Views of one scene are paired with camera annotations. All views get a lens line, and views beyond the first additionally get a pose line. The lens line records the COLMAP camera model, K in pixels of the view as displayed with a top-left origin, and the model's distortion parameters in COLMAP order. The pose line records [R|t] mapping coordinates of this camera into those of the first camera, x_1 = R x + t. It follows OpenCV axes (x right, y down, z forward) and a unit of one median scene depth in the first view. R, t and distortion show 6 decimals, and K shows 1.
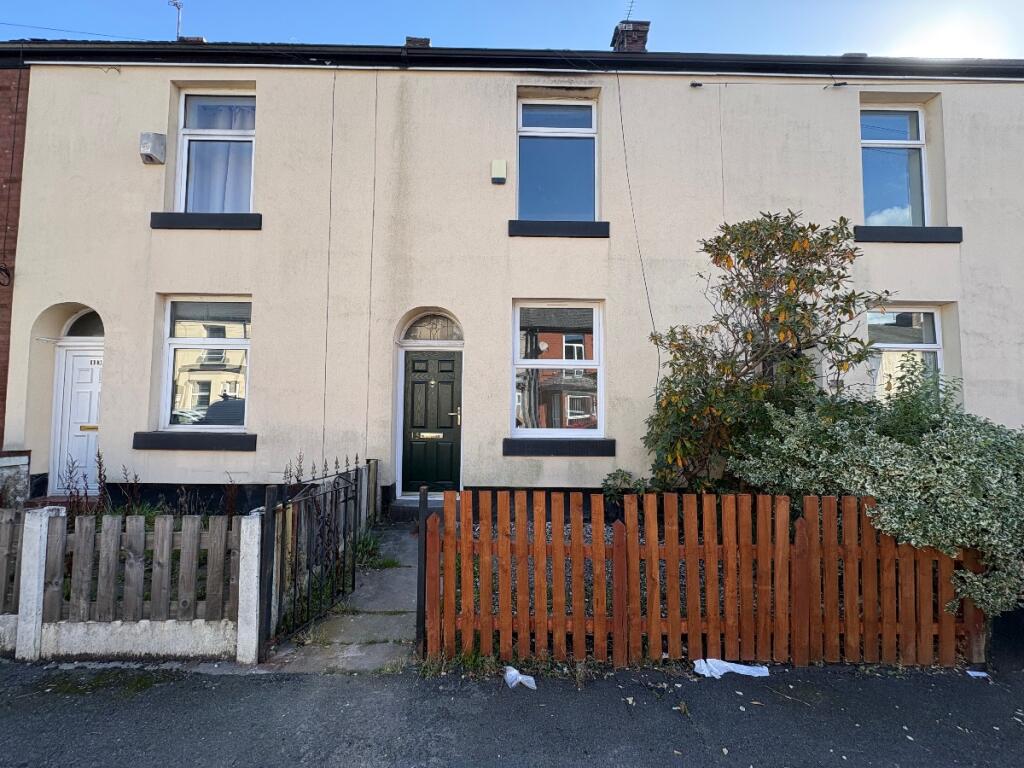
lens RADIAL K [[407.8, 0, 512.0], [0, 407.8, 384.0], [0, 0, 1]] dist [0.000096, -0.000212]
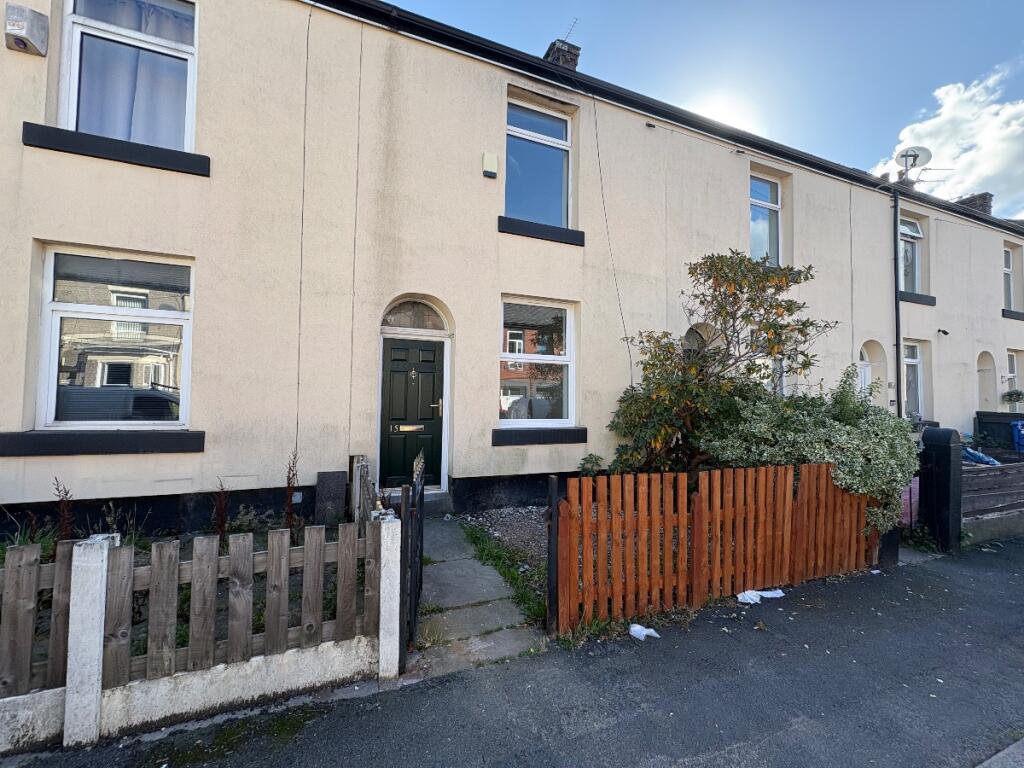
lens RADIAL K [[407.8, 0, 512.0], [0, 407.8, 384.0], [0, 0, 1]] dist [0.000096, -0.000212]
pose [[0.933586, 0.016599, 0.357970, -0.346625], [-0.025677, 0.999458, 0.020620, -0.003200], [-0.357433, -0.028442, 0.933506, 0.026203]]
